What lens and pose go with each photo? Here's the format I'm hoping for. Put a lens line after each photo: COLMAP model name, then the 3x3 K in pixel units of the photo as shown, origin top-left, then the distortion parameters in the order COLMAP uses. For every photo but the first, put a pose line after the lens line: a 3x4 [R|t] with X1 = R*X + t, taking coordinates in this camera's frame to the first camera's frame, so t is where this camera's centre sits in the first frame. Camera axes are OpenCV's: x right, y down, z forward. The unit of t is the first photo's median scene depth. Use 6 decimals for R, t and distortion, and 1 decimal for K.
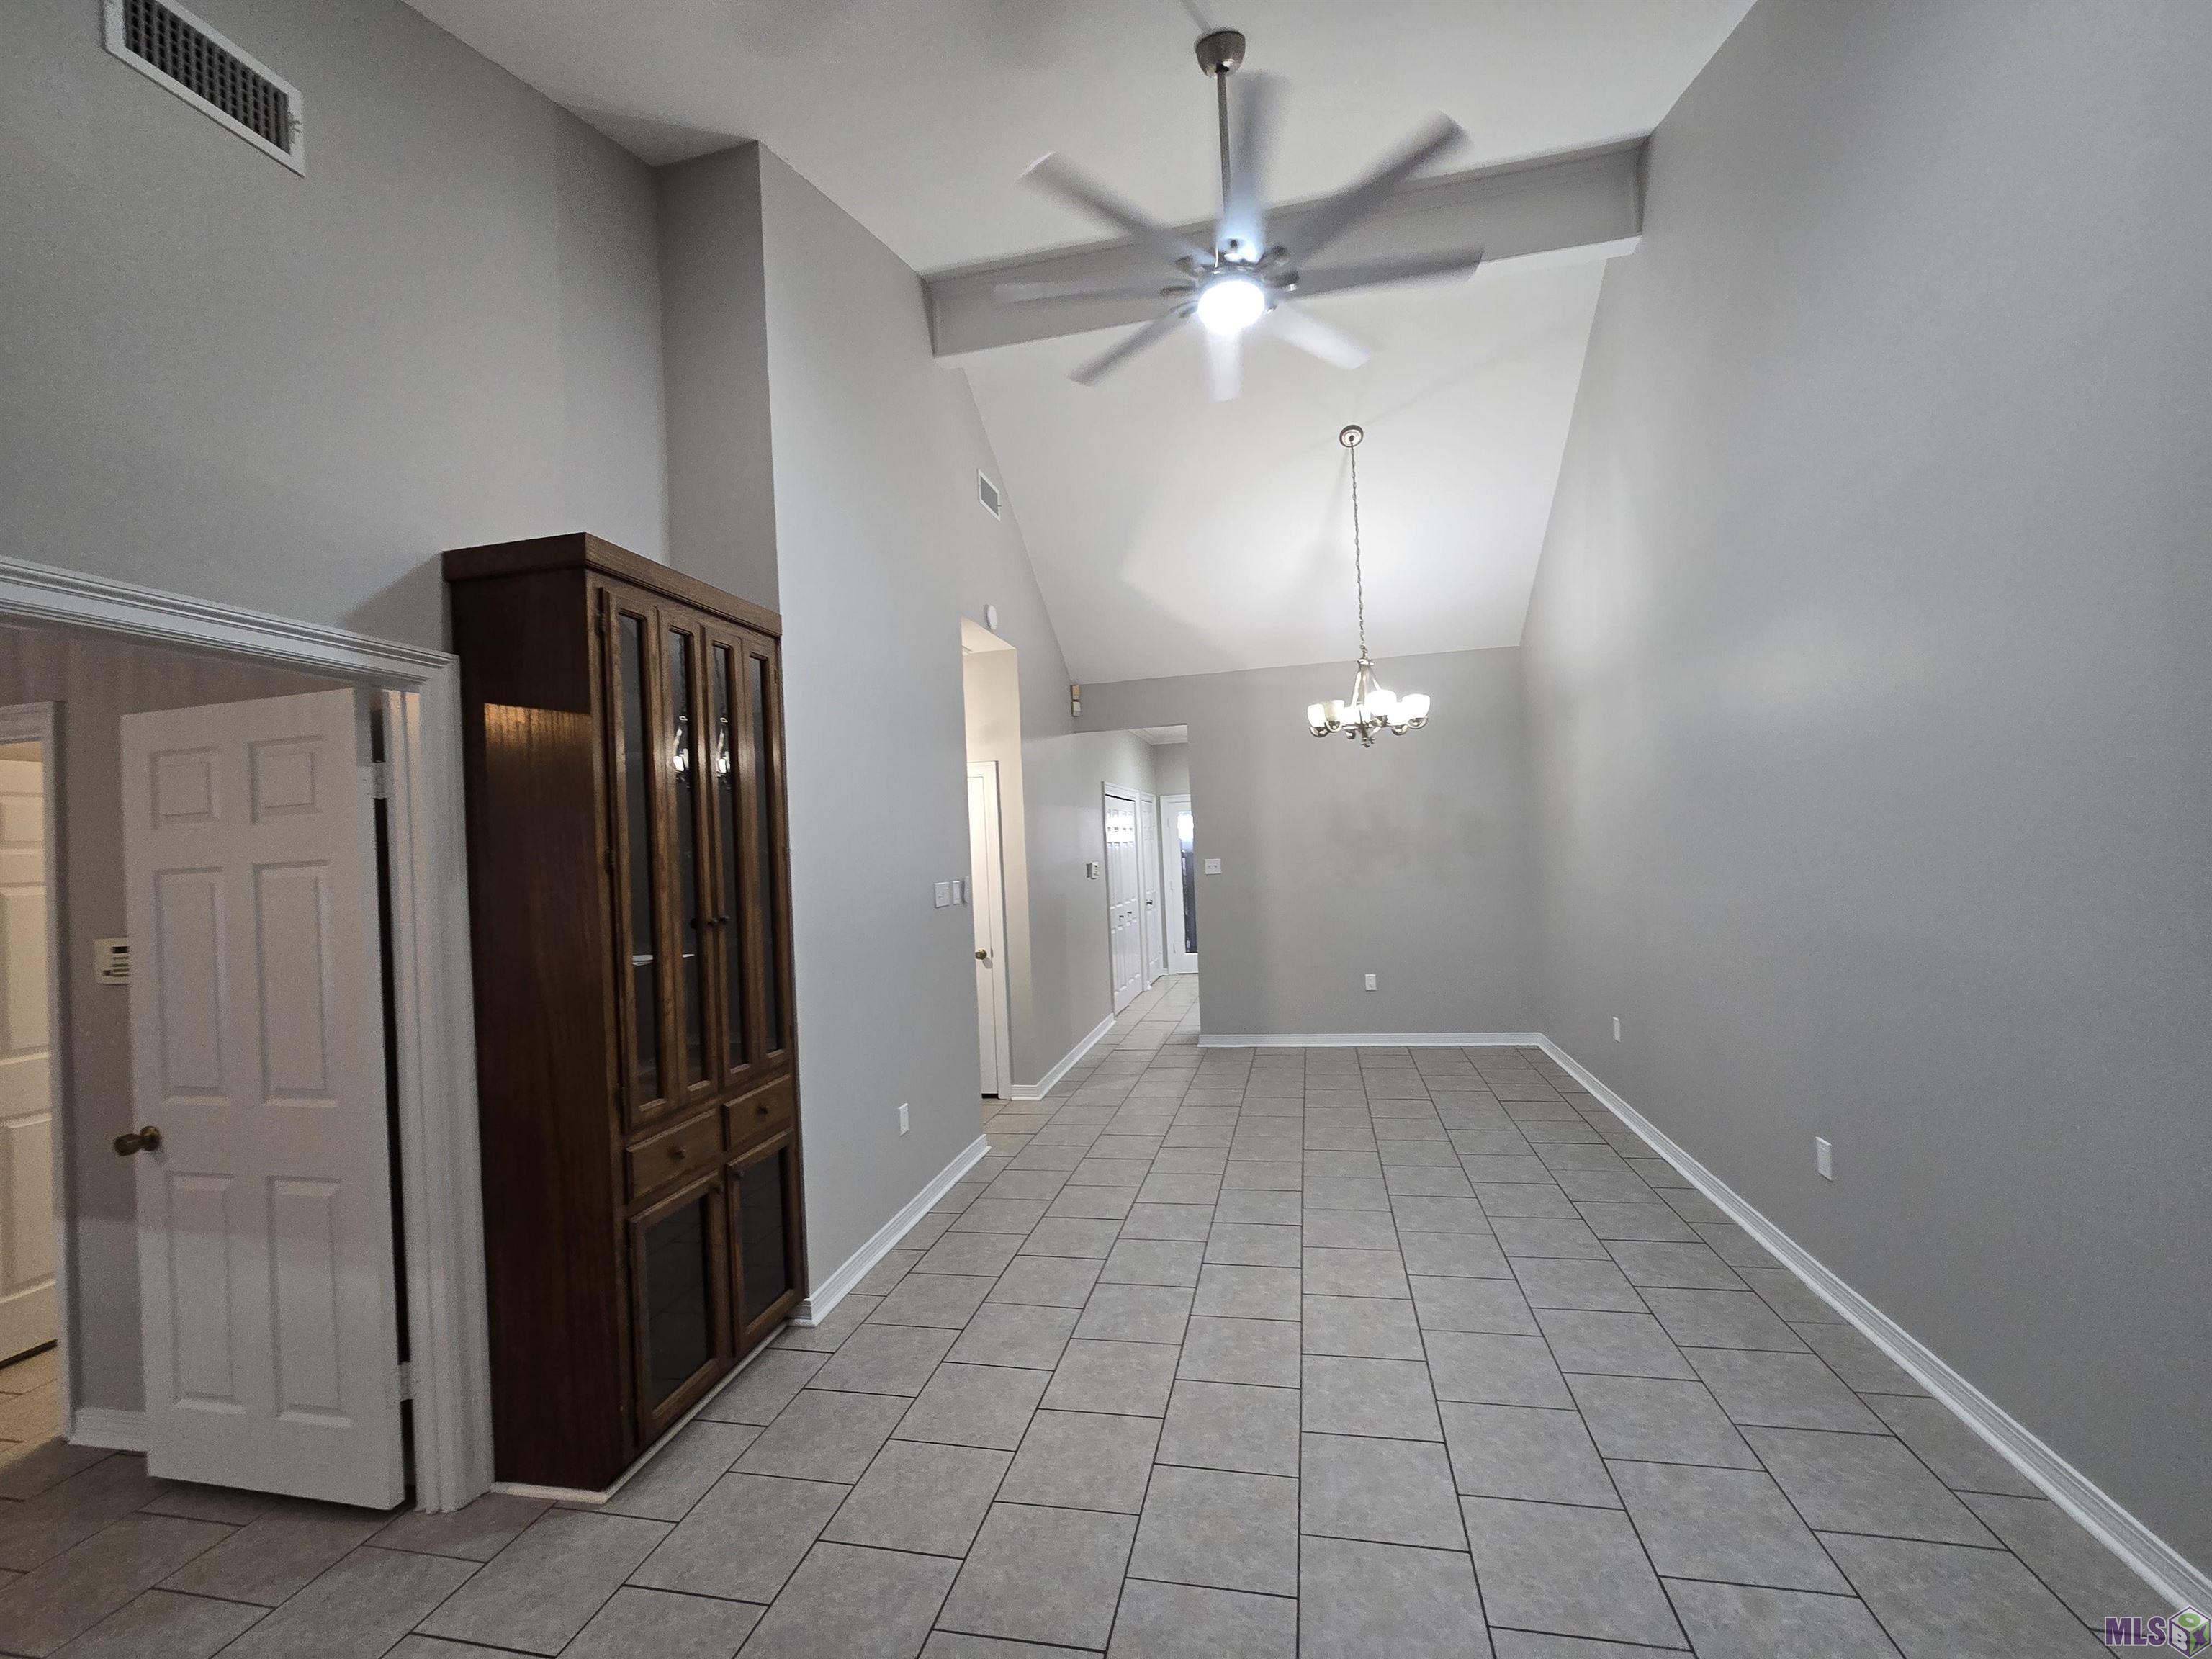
lens RADIAL K [[892.4, 0, 1124.5], [0, 892.4, 832.9], [0, 0, 1]] dist [0.000252, 0.000193]
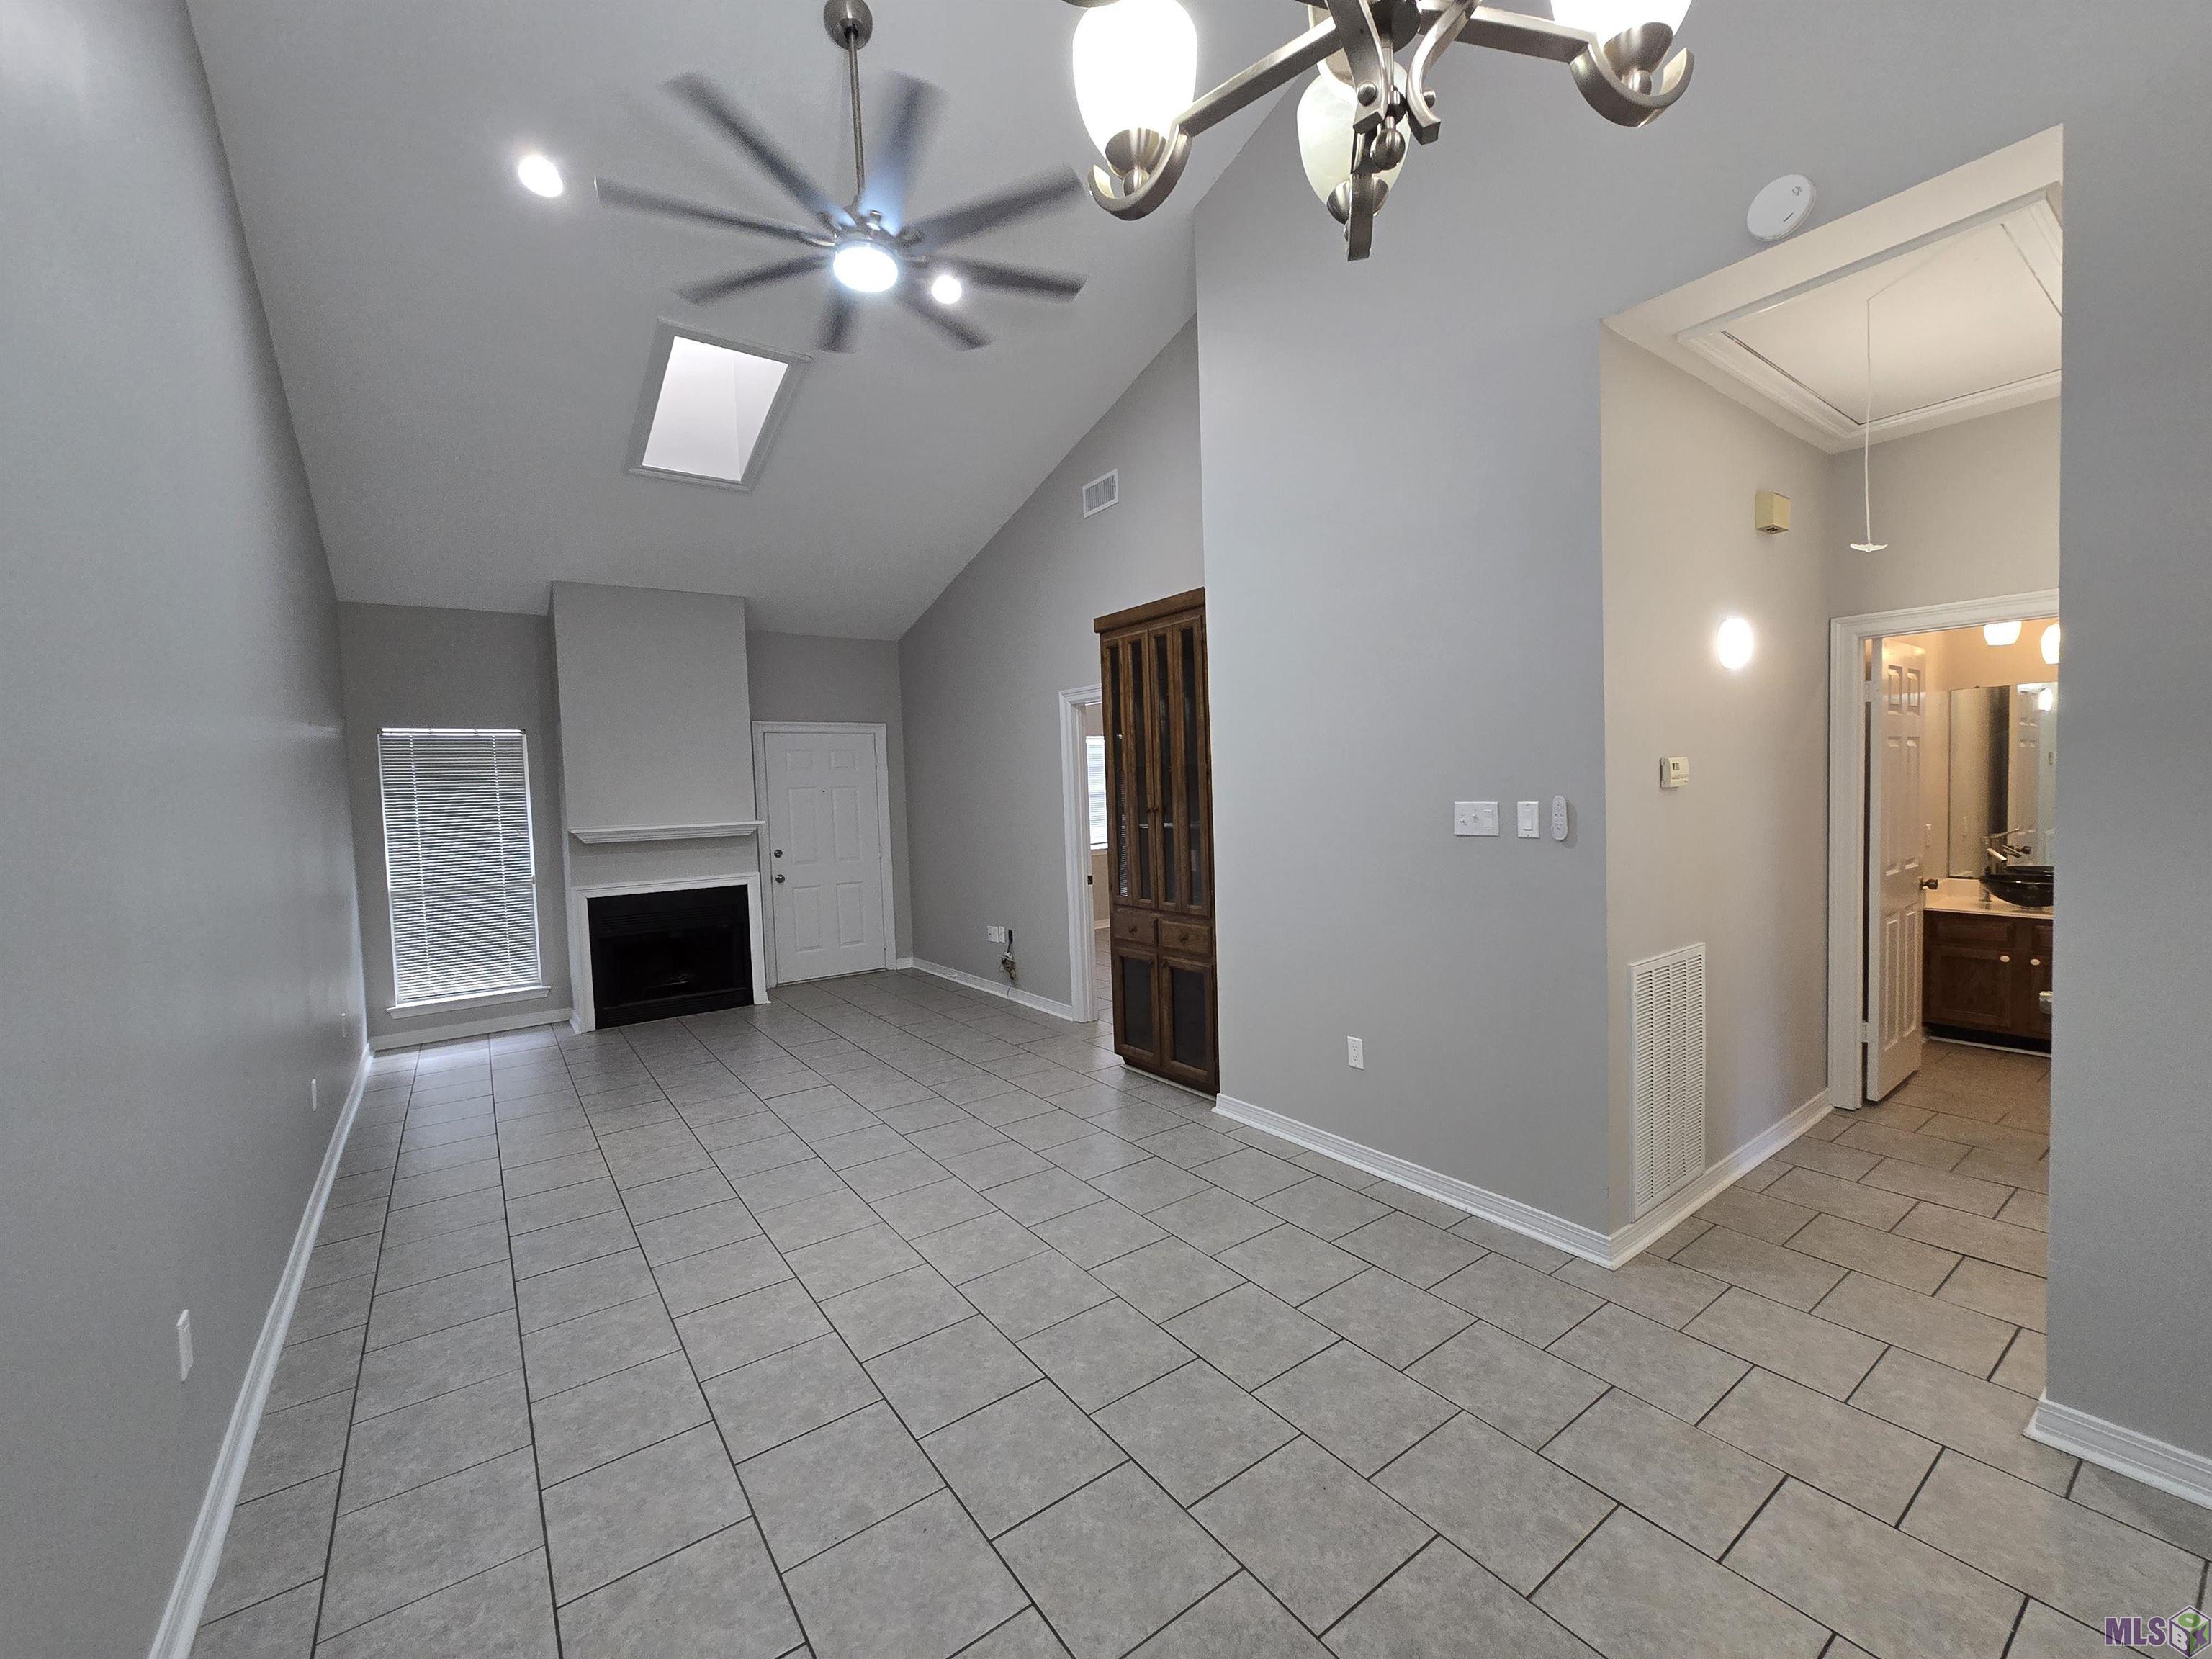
lens RADIAL K [[895.9, 0, 1106.0], [0, 895.9, 829.5], [0, 0, 1]] dist [-0.003097, -0.000294]
pose [[-0.674409, 0.106131, -0.730691, 0.732468], [0.075990, 0.994337, 0.074288, 0.004116], [0.734437, -0.005425, -0.678655, 1.826308]]
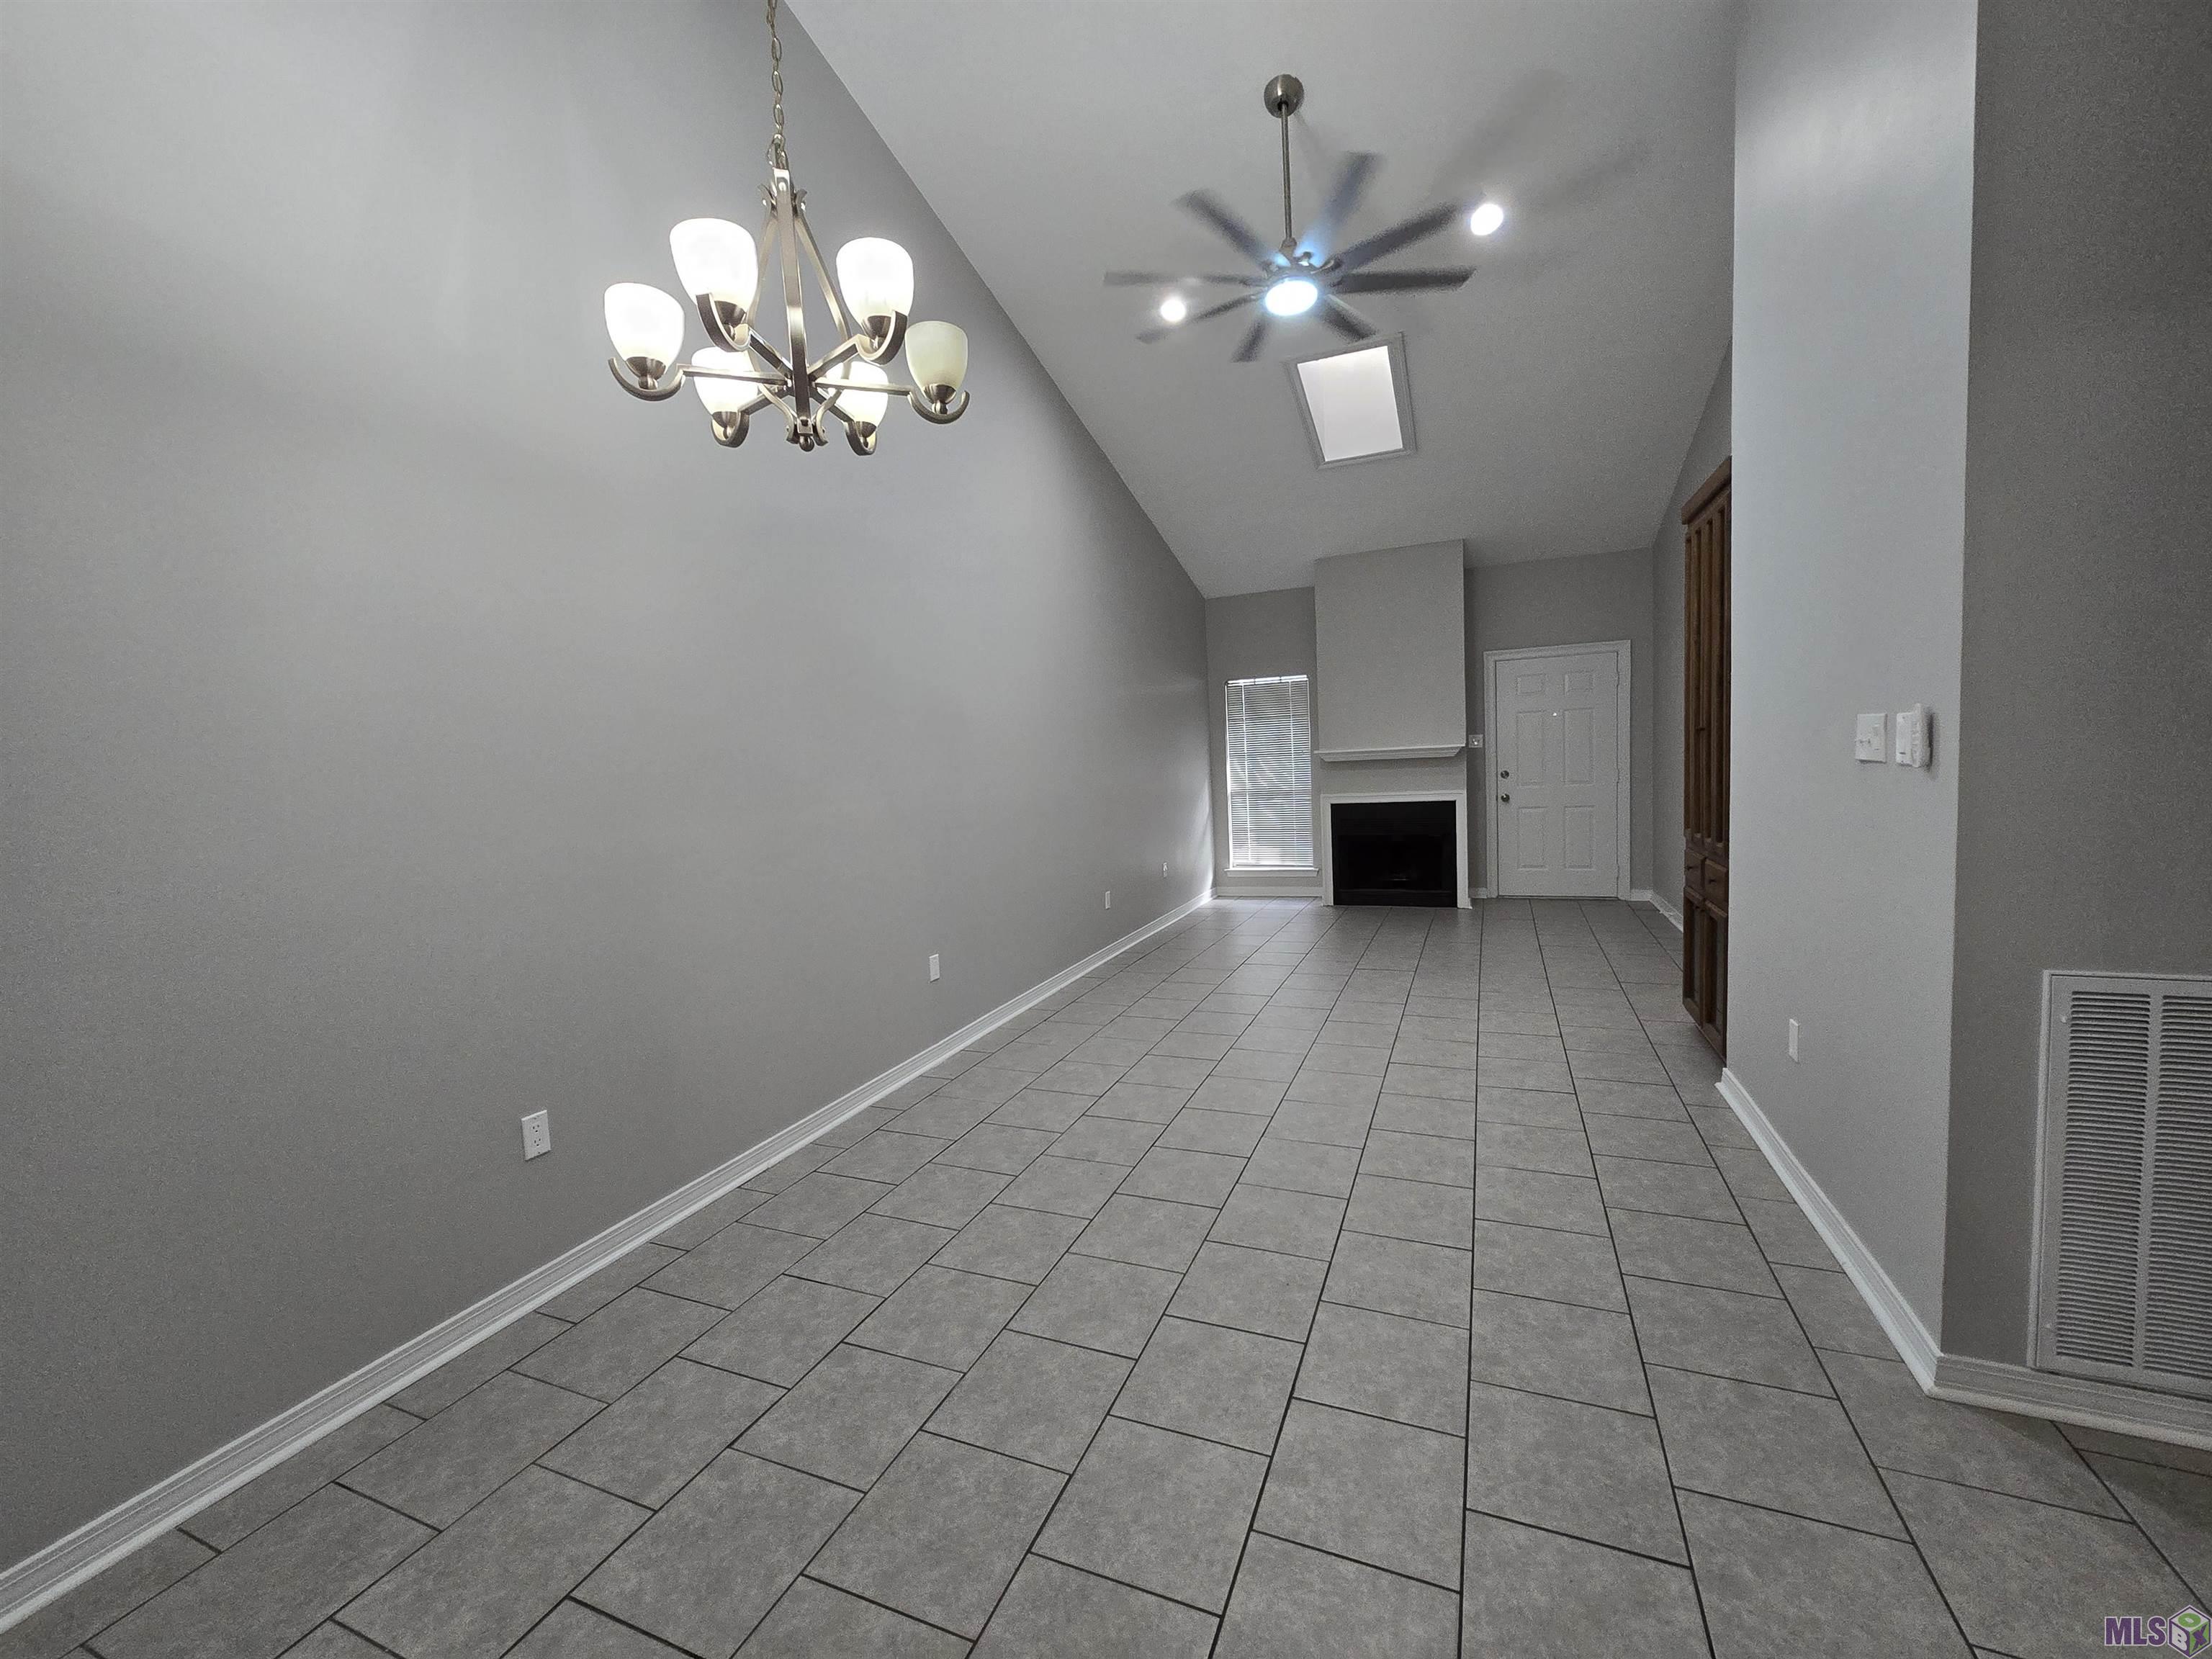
lens RADIAL K [[892.4, 0, 1124.5], [0, 892.4, 832.9], [0, 0, 1]] dist [0.000252, 0.000193]
pose [[-0.978203, 0.080489, 0.191418, 0.163854], [0.095085, 0.993122, 0.068316, 0.068201], [-0.184603, 0.085028, -0.979128, 2.272413]]
